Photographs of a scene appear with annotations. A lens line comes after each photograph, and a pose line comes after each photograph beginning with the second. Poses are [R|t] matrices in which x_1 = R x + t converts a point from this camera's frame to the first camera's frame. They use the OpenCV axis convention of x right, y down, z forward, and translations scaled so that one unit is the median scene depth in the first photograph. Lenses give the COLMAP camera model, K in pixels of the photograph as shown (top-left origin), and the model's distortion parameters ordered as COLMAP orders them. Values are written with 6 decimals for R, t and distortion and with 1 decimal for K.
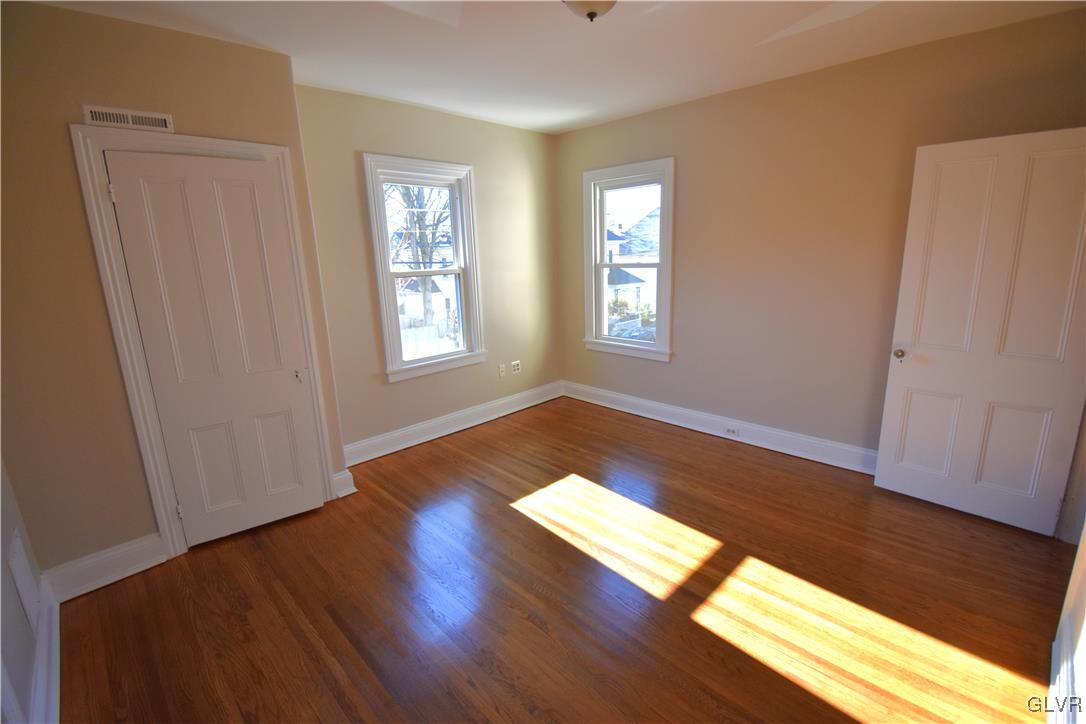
lens RADIAL K [[484.2, 0, 562.5], [0, 484.2, 359.9], [0, 0, 1]] dist [-0.004680, -0.005528]
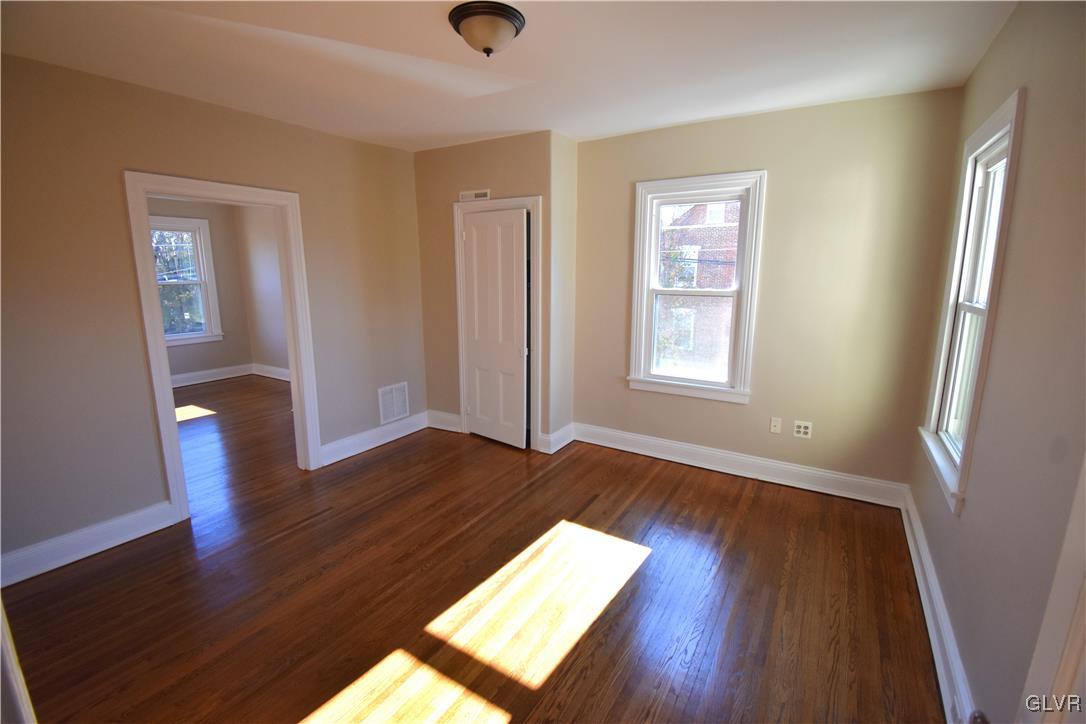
lens RADIAL K [[484.2, 0, 519.9], [0, 484.2, 356.2], [0, 0, 1]] dist [-0.004680, -0.005528]
pose [[0.192710, 0.206768, -0.959224, 0.631685], [-0.223209, 0.961157, 0.162342, -0.144555], [0.955532, 0.182822, 0.231377, 0.497365]]
